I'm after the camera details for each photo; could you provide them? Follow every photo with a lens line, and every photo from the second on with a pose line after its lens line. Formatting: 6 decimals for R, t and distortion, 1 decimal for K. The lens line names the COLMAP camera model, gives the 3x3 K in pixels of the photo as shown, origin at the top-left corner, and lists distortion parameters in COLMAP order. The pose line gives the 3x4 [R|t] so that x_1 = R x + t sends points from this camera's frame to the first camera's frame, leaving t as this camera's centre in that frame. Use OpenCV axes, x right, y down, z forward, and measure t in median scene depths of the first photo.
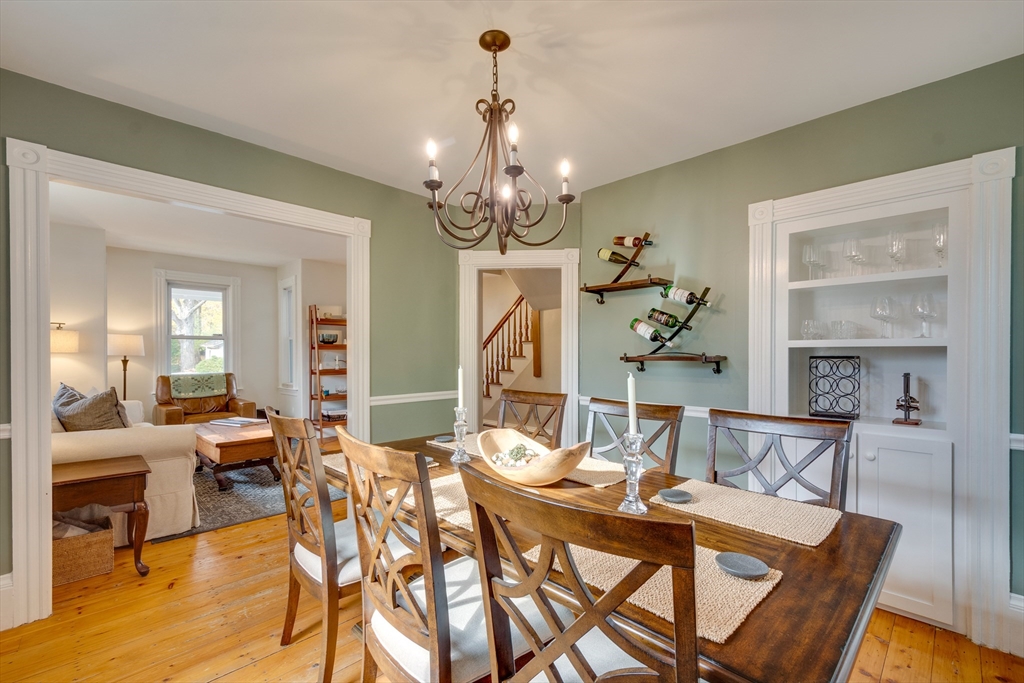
lens RADIAL K [[455.2, 0, 519.5], [0, 455.2, 355.7], [0, 0, 1]] dist [-0.000499, 0.000084]
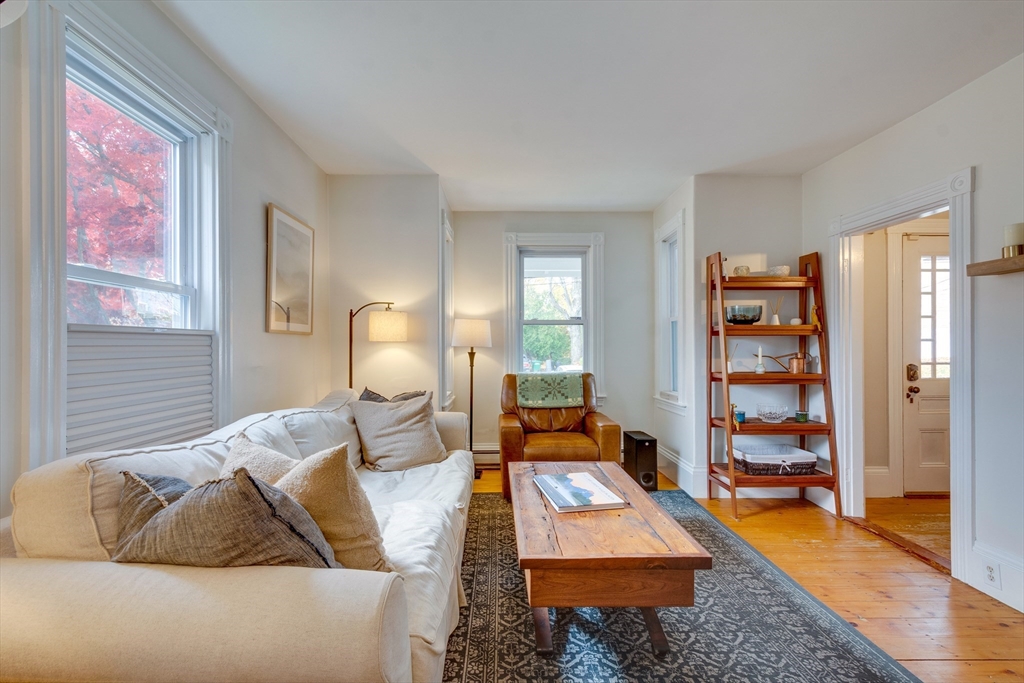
lens RADIAL K [[455.2, 0, 516.0], [0, 455.2, 346.3], [0, 0, 1]] dist [-0.000499, 0.000084]
pose [[0.719599, -0.003143, -0.694383, -0.249636], [-0.003166, 0.999965, -0.007808, 0.004219], [0.694383, 0.007817, 0.719563, 0.446945]]
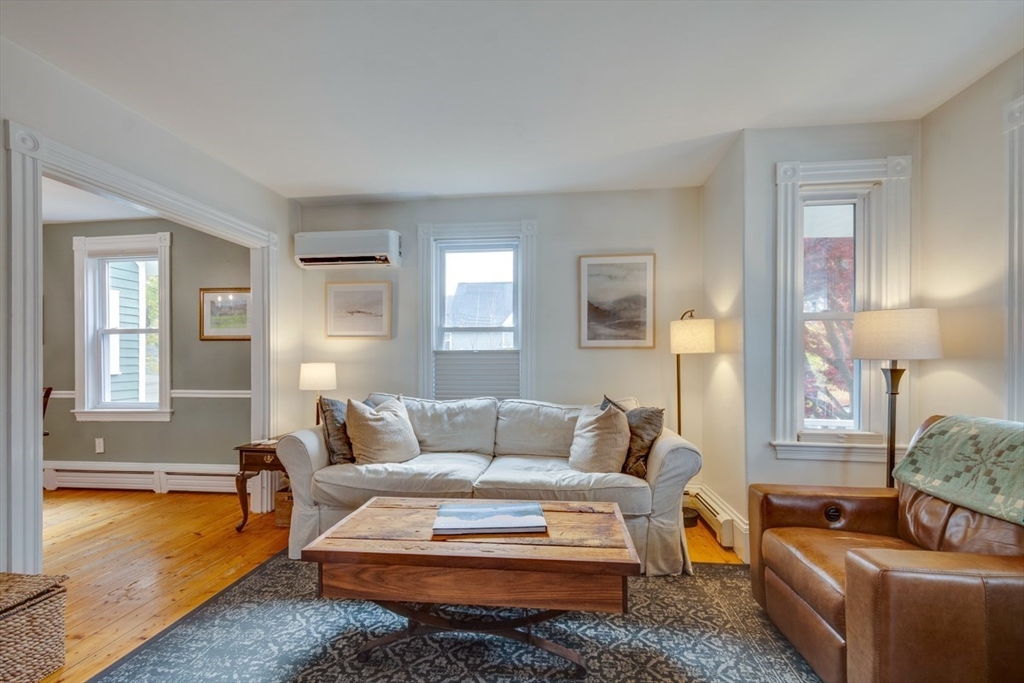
lens RADIAL K [[455.2, 0, 509.1], [0, 455.2, 360.7], [0, 0, 1]] dist [-0.000499, 0.000084]
pose [[-0.799591, 0.001343, -0.600544, -0.282001], [-0.005460, 0.999940, 0.009505, -0.001210], [0.600521, 0.010879, -0.799535, 1.013683]]
